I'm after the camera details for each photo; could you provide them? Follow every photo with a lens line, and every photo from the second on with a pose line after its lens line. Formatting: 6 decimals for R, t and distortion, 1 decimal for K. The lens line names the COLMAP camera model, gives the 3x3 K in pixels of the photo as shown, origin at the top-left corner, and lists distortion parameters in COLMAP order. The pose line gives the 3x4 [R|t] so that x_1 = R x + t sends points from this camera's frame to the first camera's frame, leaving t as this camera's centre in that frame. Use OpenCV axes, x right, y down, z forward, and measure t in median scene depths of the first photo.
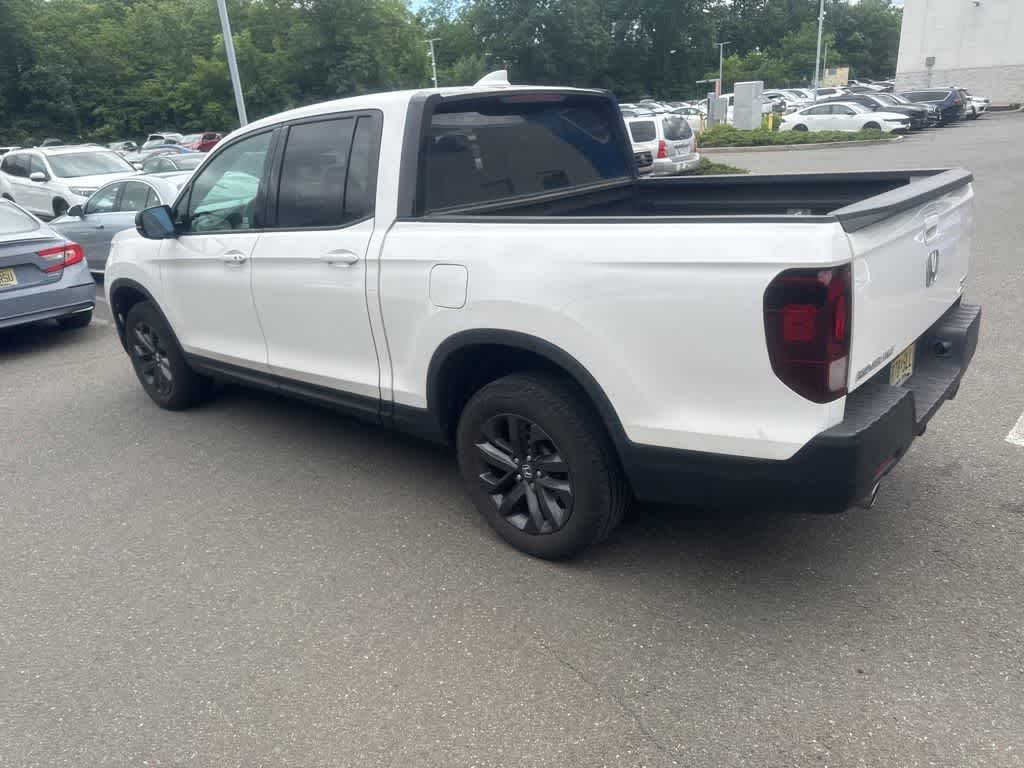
lens RADIAL K [[728.5, 0, 519.4], [0, 728.5, 390.2], [0, 0, 1]] dist [0.054942, -0.055574]
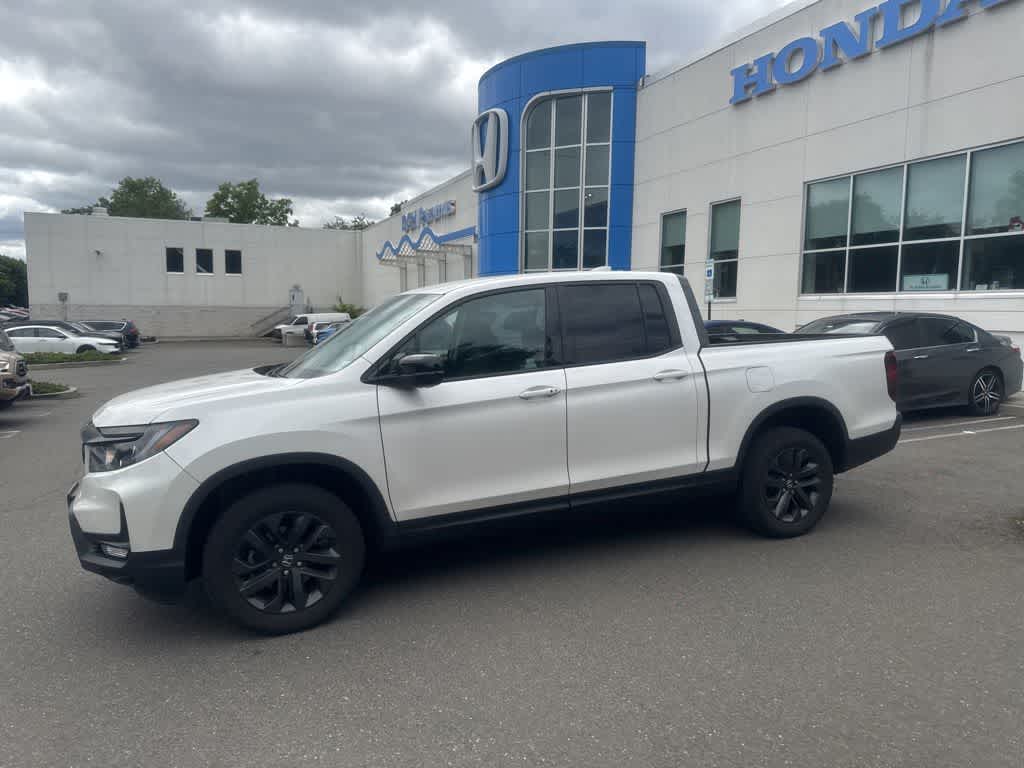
lens RADIAL K [[728.5, 0, 517.1], [0, 728.5, 388.6], [0, 0, 1]] dist [0.054942, -0.055574]
pose [[0.430561, -0.026728, 0.902166, -1.252842], [0.298416, 0.947561, -0.114347, -0.065221], [-0.851801, 0.318454, 0.415959, 0.522496]]
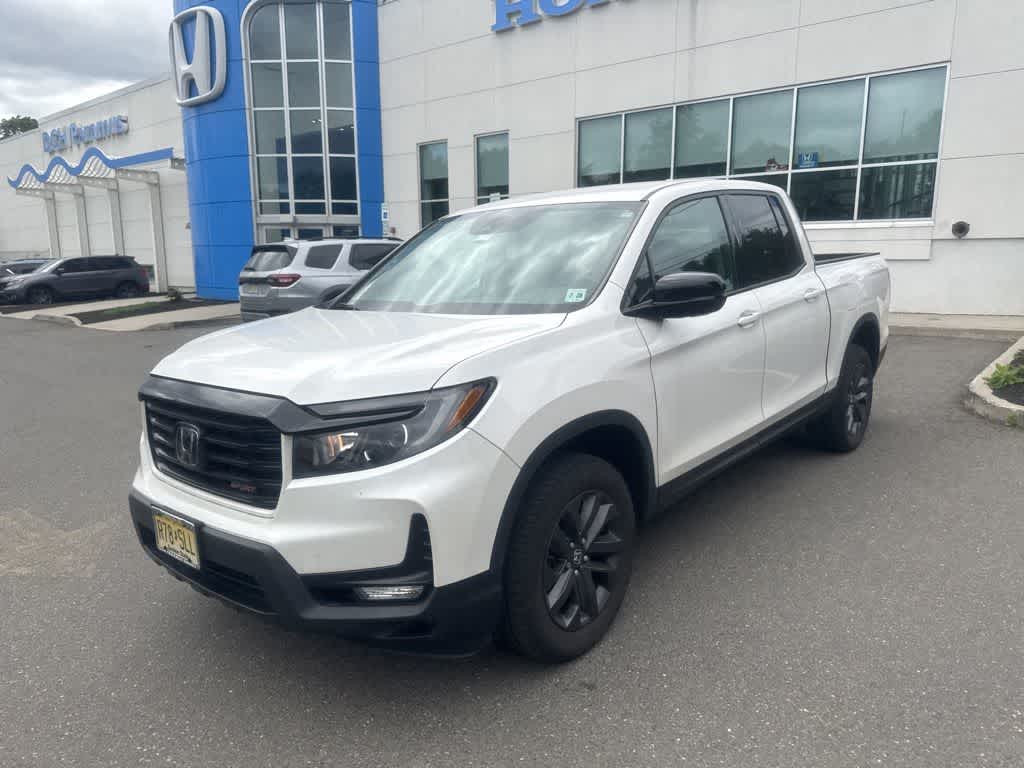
lens RADIAL K [[728.5, 0, 514.7], [0, 728.5, 390.7], [0, 0, 1]] dist [0.054942, -0.055574]
pose [[-0.000348, -0.120165, 0.992754, -1.214978], [0.374067, 0.920666, 0.111571, -0.282843], [-0.927402, 0.371395, 0.044629, 1.153507]]
